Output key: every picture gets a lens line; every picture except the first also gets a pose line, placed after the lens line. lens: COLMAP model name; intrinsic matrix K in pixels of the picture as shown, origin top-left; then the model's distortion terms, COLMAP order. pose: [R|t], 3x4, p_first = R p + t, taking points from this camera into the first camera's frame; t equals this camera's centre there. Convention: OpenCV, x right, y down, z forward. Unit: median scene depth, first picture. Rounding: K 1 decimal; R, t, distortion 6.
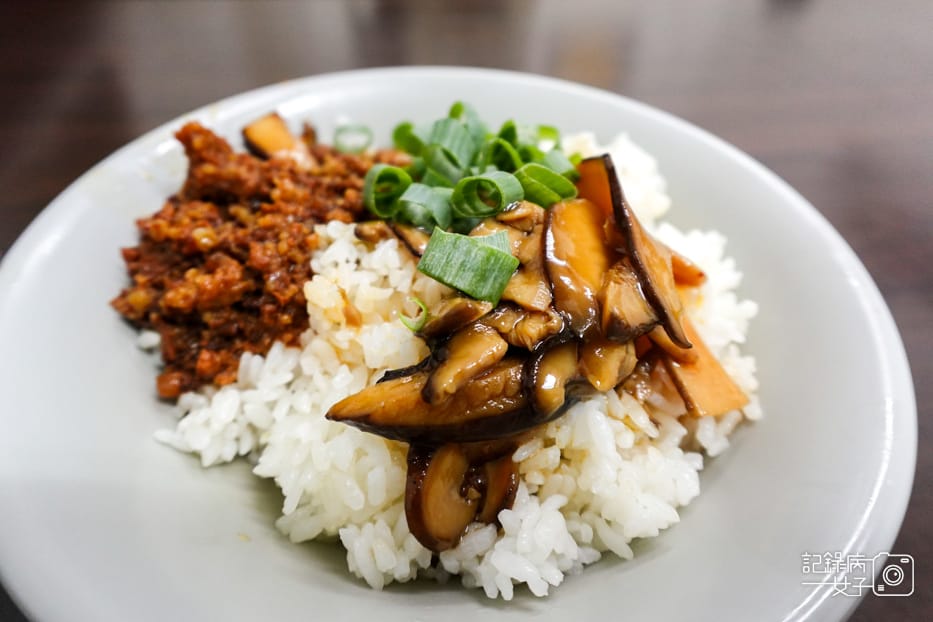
lens RADIAL K [[499.0, 0, 469.7], [0, 499.0, 278.2], [0, 0, 1]] dist [-0.004320, -0.000337]
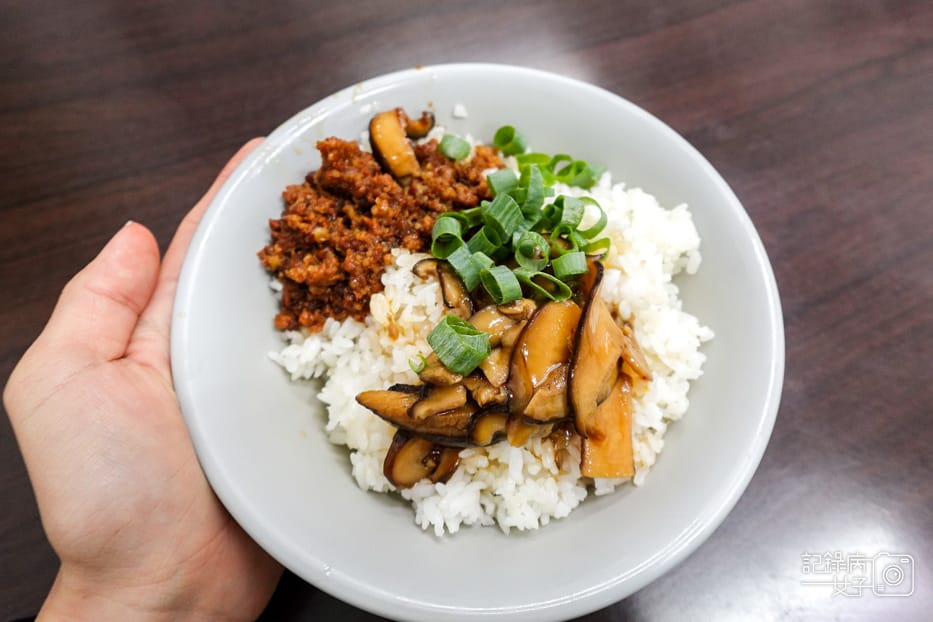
lens RADIAL K [[563.3, 0, 511.5], [0, 563.3, 250.4], [0, 0, 1]] dist [-0.005311, 0.002508]
pose [[0.933442, 0.324439, -0.153050, 0.265525], [-0.272673, 0.918935, 0.284970, -0.690973], [0.233098, -0.224271, 0.946239, -0.452424]]
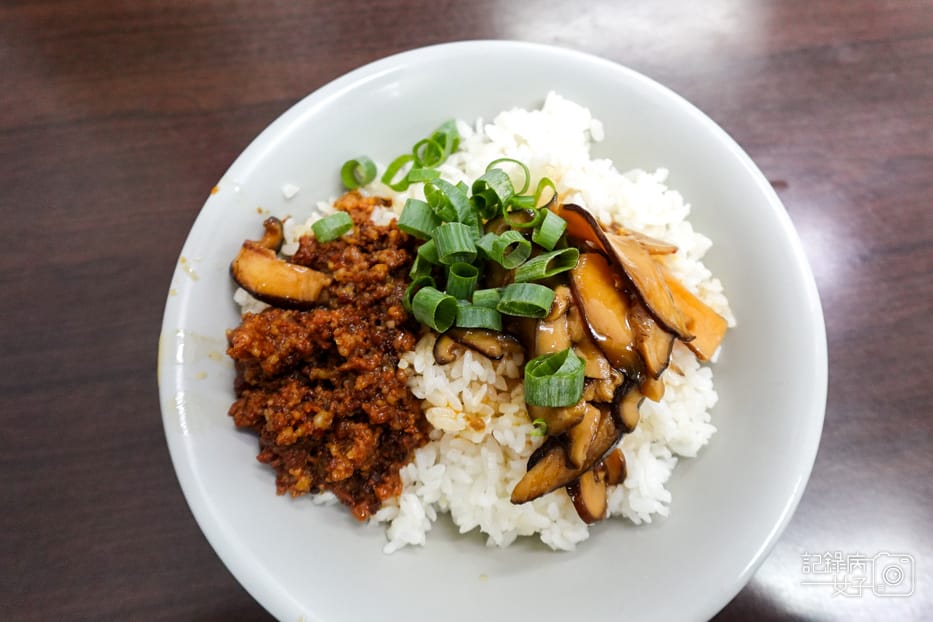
lens RADIAL K [[573.2, 0, 495.3], [0, 573.2, 238.1], [0, 0, 1]] dist [-0.000291, -0.003251]
pose [[0.878061, -0.461931, 0.125017, -0.141849], [0.370170, 0.821183, 0.434319, -0.940654], [-0.303287, -0.335081, 0.892041, -0.229505]]
